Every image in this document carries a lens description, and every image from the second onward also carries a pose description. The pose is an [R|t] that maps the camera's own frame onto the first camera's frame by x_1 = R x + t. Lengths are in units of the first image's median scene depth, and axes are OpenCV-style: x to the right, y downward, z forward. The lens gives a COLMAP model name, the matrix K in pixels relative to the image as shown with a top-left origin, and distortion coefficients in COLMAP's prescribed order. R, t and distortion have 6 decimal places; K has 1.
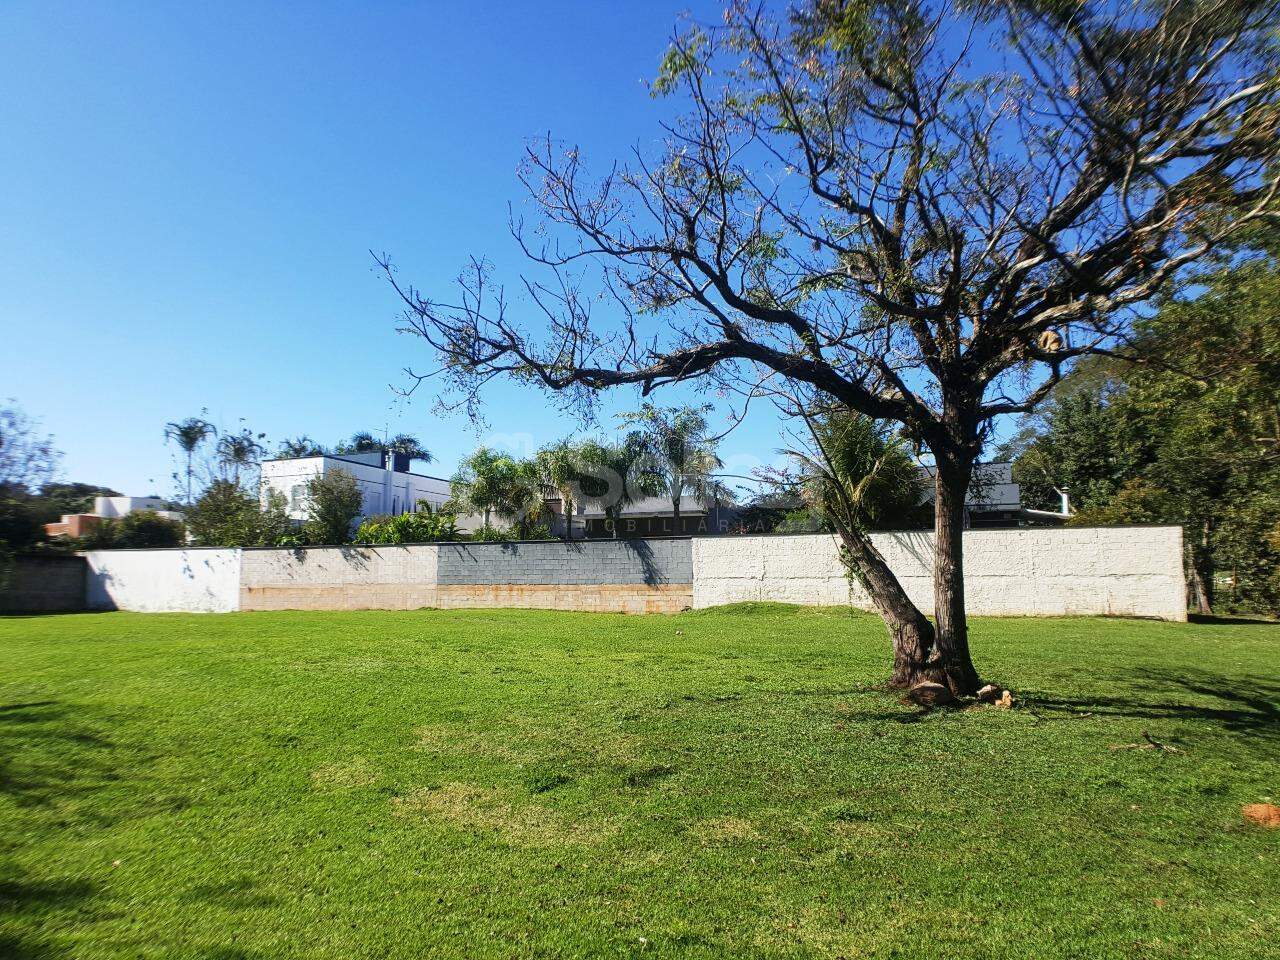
lens RADIAL K [[867.6, 0, 613.3], [0, 867.6, 483.8], [0, 0, 1]] dist [-0.051590, -0.027159]
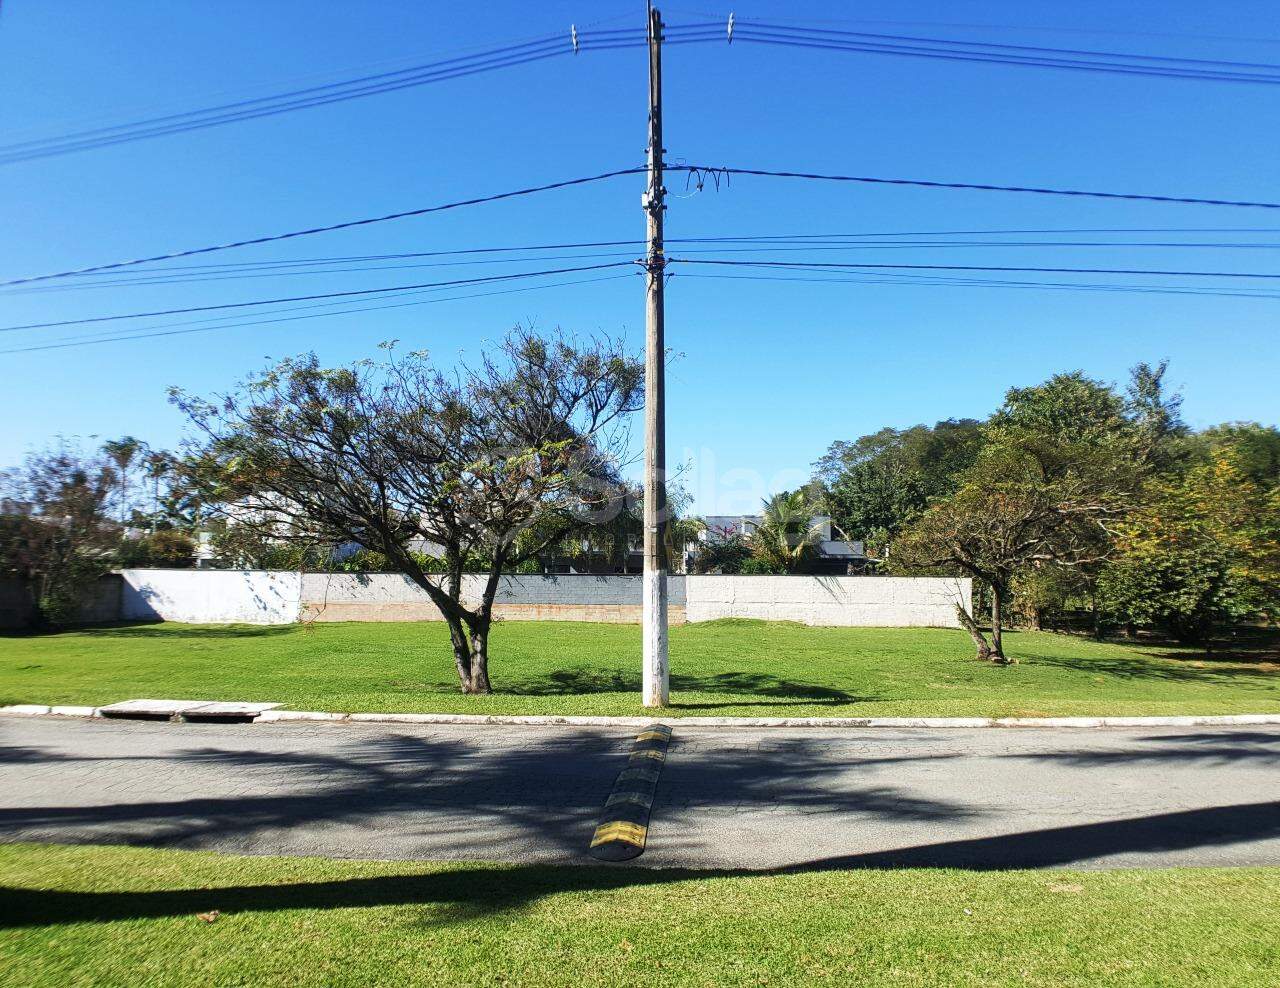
lens RADIAL K [[909.9, 0, 633.2], [0, 909.9, 493.3], [0, 0, 1]] dist [-0.063111, -0.003386]
pose [[0.943174, 0.045691, 0.329142, -1.824020], [-0.049766, 0.998753, 0.003962, -0.287854], [-0.328550, -0.020117, 0.944272, -1.651478]]
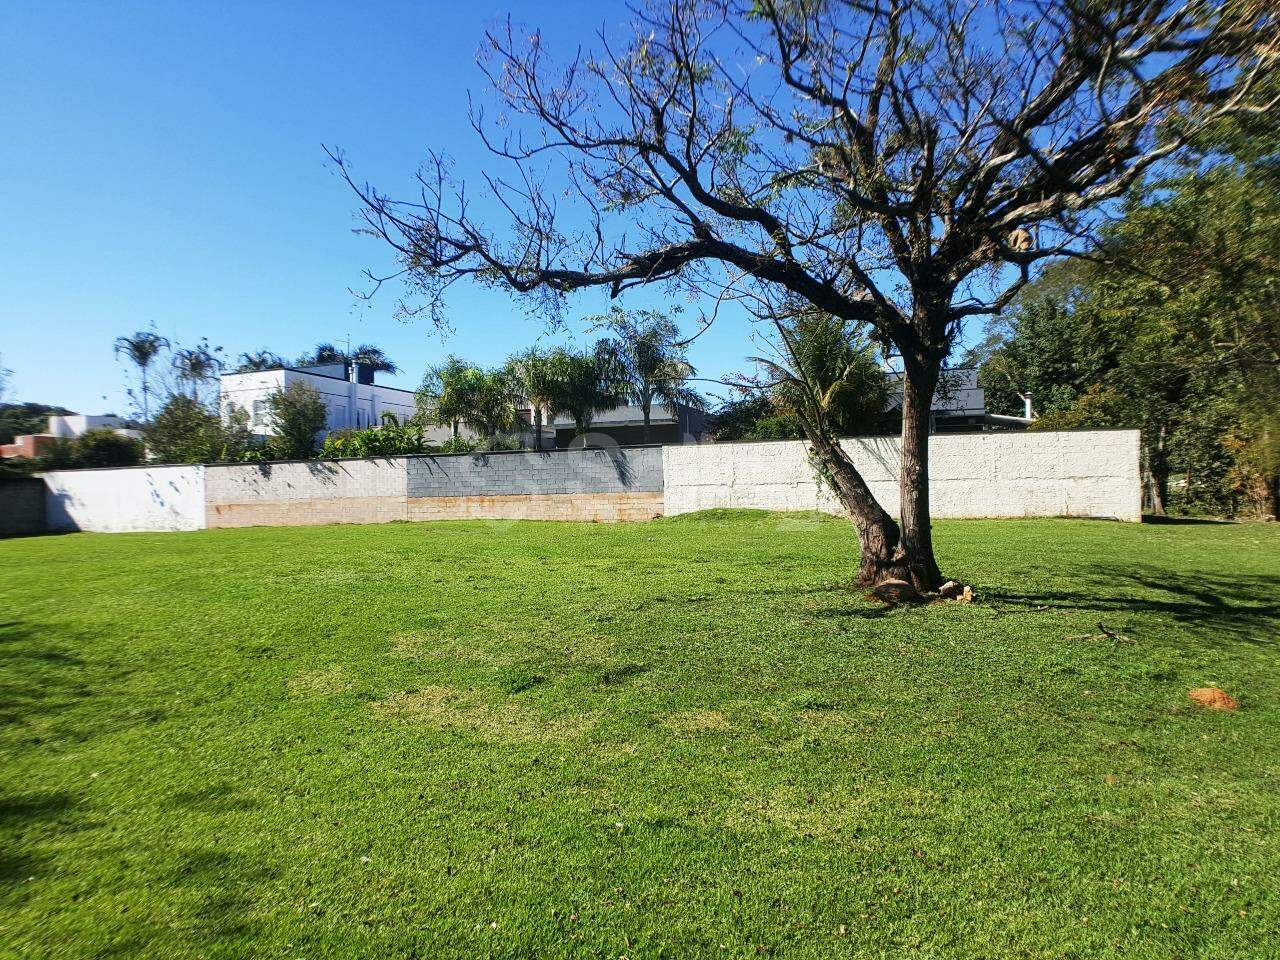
lens RADIAL K [[867.6, 0, 633.5], [0, 867.6, 497.8], [0, 0, 1]] dist [-0.051590, -0.027159]
pose [[0.998264, -0.017996, 0.056076, 0.000143], [0.011194, 0.992792, 0.119327, 0.006138], [-0.057819, -0.118492, 0.991270, 0.003653]]
